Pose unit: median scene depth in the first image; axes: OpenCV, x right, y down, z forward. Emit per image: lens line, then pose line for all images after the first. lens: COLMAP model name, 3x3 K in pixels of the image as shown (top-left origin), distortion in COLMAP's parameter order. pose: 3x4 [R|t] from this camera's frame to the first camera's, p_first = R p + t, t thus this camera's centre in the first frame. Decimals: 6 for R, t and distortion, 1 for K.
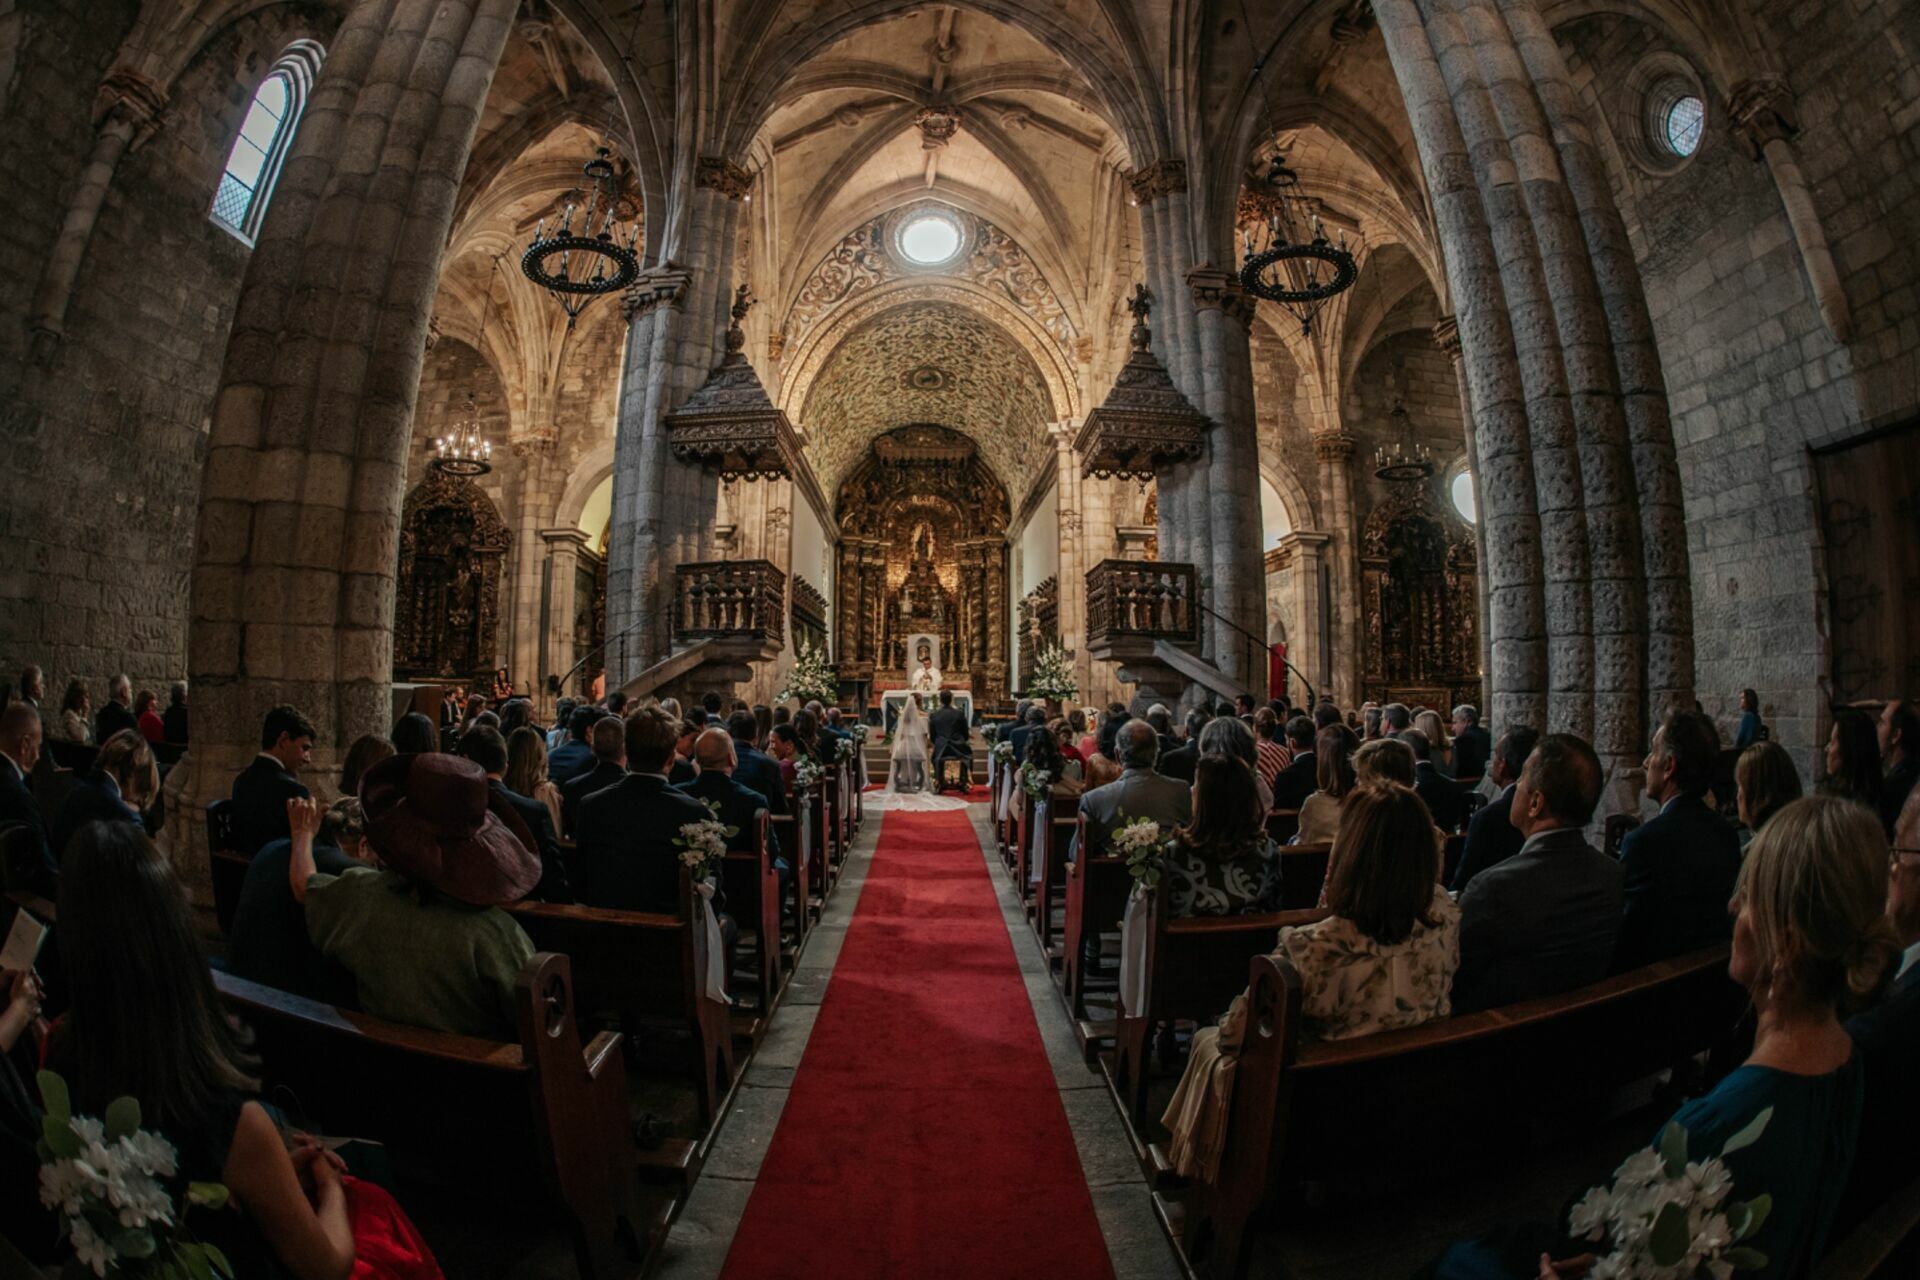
lens RADIAL K [[1738.3, 0, 960.0], [0, 1738.3, 640.0], [0, 0, 1]] dist [-0.138946, 0.072216]
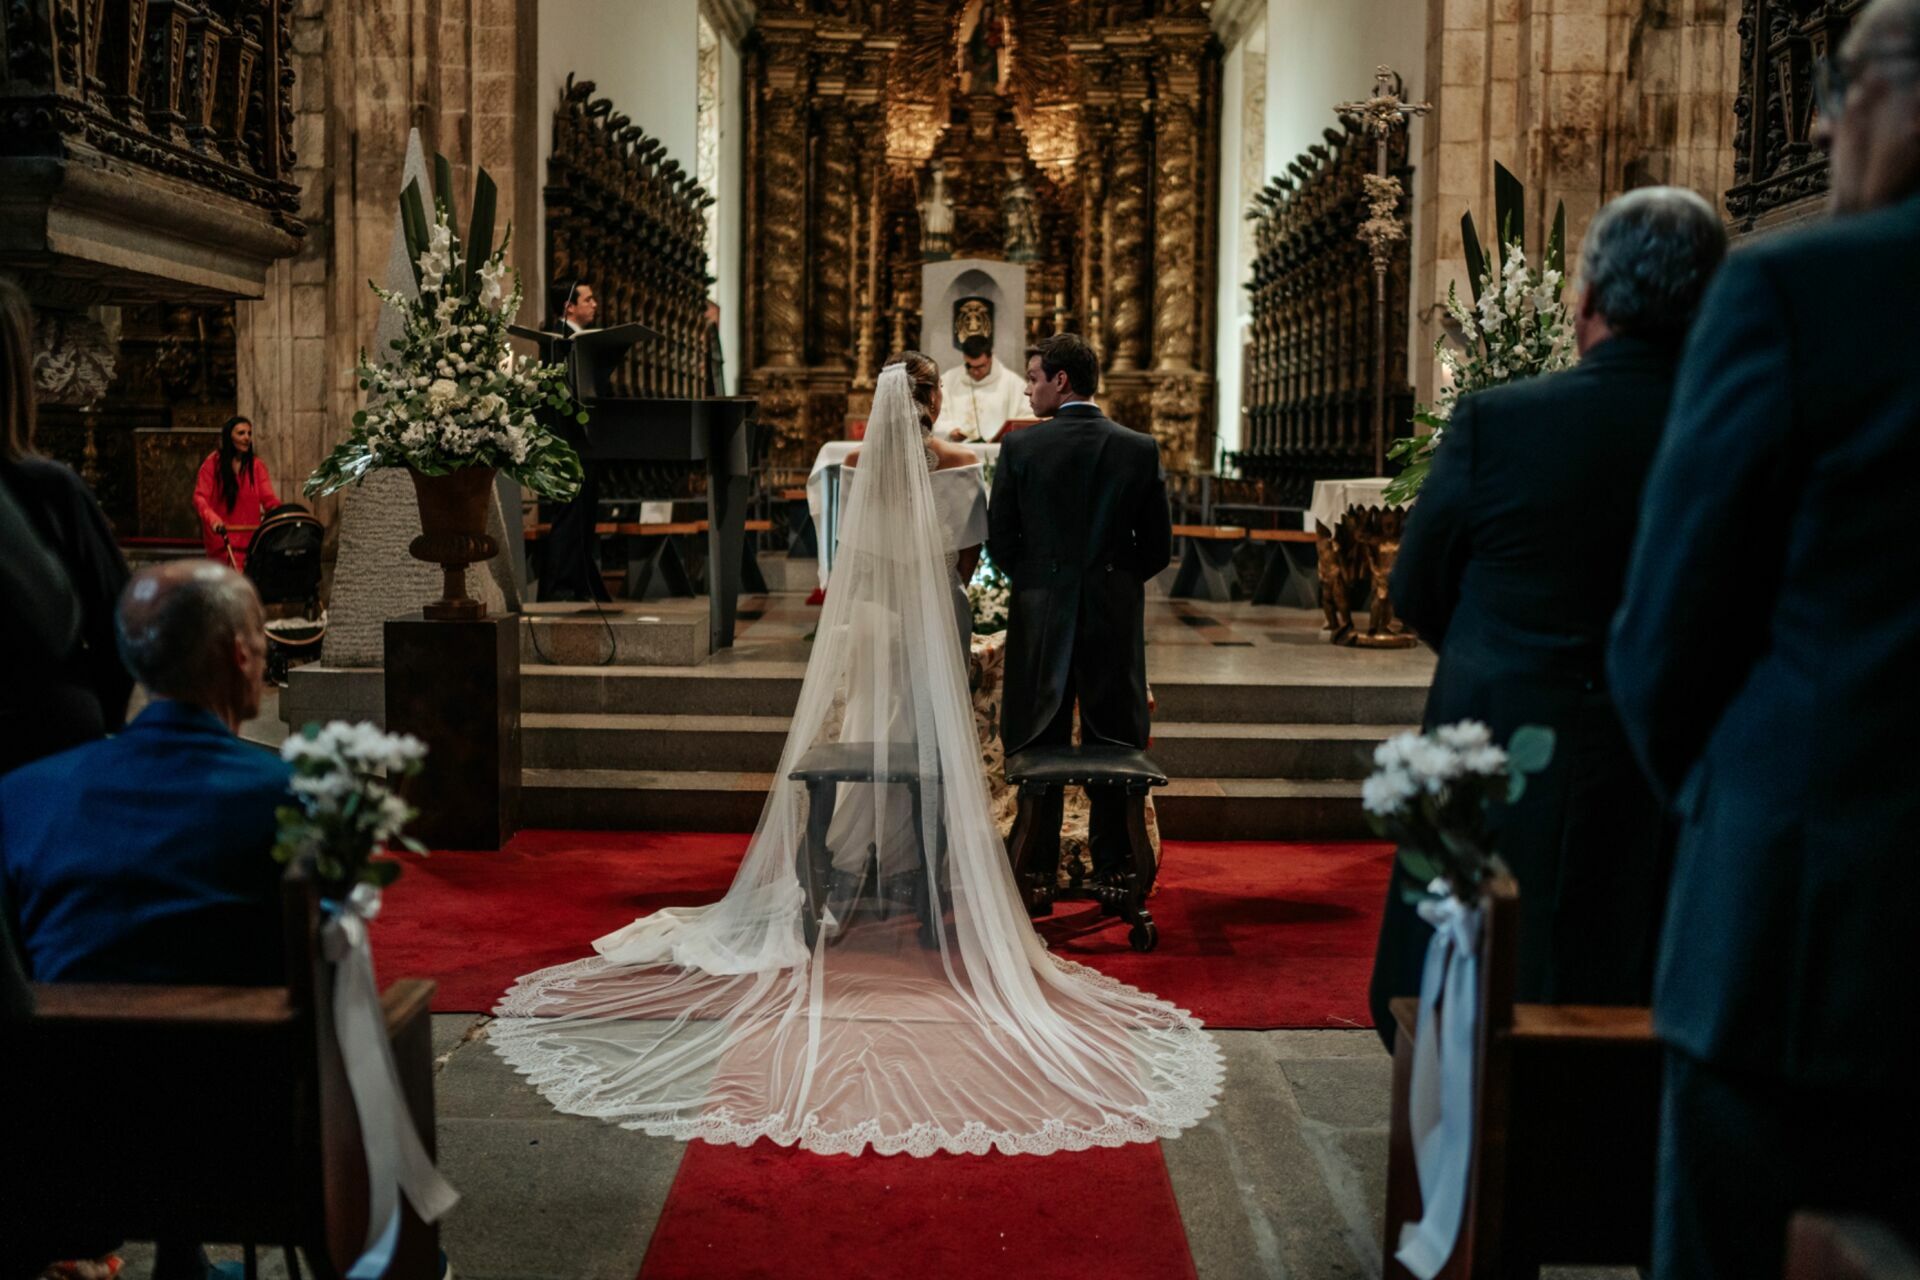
lens RADIAL K [[1738.3, 0, 960.0], [0, 1738.3, 640.0], [0, 0, 1]] dist [-0.138946, 0.072216]
pose [[0.998752, 0.013617, -0.048059, -0.007210], [-0.006793, 0.990211, 0.139413, 0.018688], [0.049487, -0.138913, 0.989067, 0.624679]]
